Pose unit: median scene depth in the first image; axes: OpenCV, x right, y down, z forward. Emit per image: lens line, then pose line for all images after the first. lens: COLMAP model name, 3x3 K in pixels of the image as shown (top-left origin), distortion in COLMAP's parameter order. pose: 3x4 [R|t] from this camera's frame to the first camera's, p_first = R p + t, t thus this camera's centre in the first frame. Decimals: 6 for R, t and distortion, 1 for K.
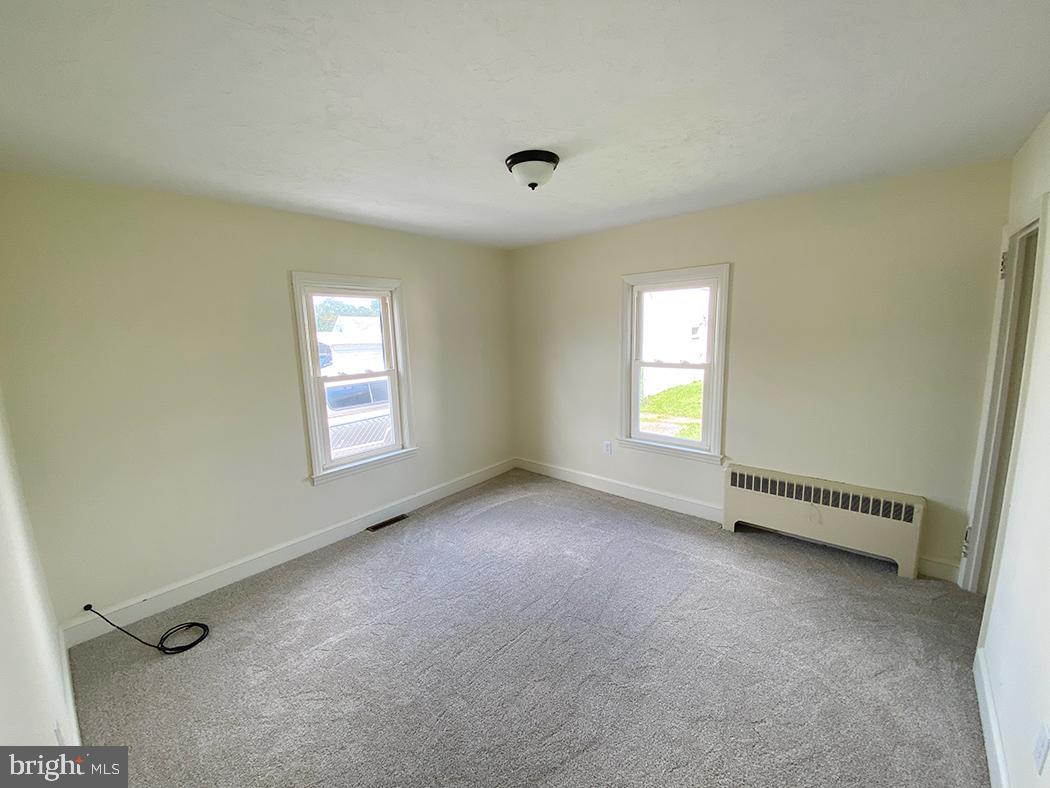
lens RADIAL K [[423.9, 0, 525.0], [0, 423.9, 394.0], [0, 0, 1]] dist [0.000669, -0.011210]
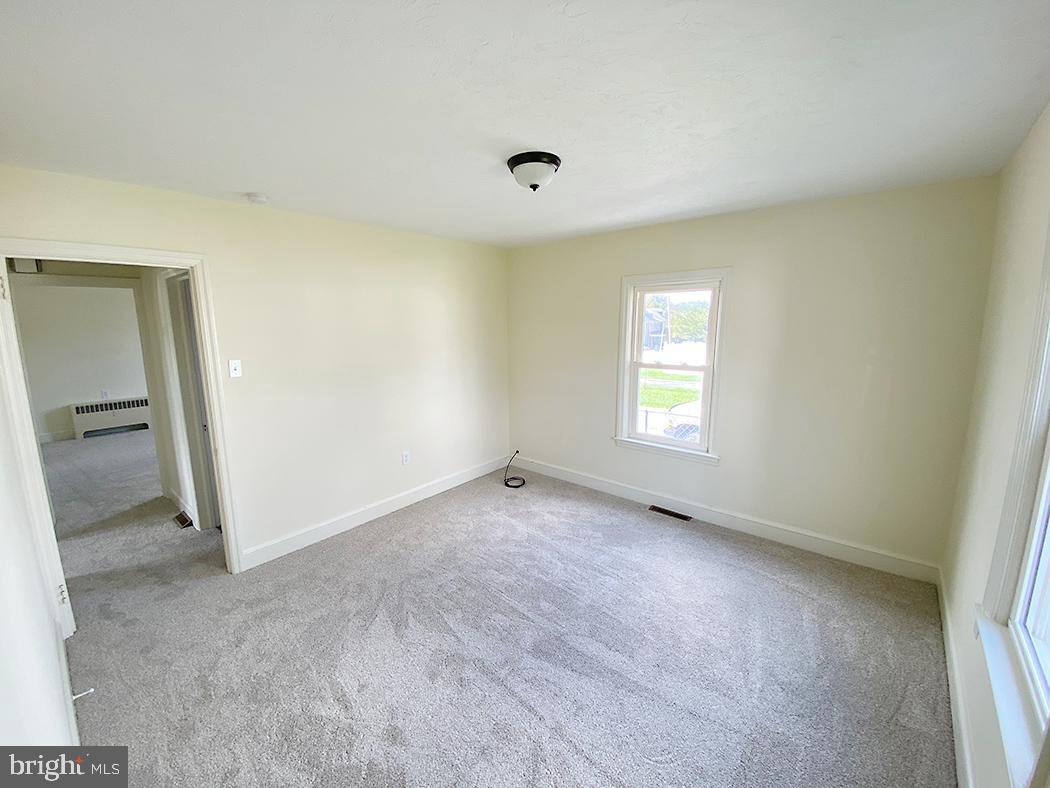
lens RADIAL K [[423.9, 0, 525.0], [0, 423.9, 394.0], [0, 0, 1]] dist [0.000669, -0.011210]
pose [[0.012136, 0.195864, -0.980556, 0.725441], [-0.161319, 0.968166, 0.191392, -0.134607], [0.986828, 0.155860, 0.043346, 0.653429]]
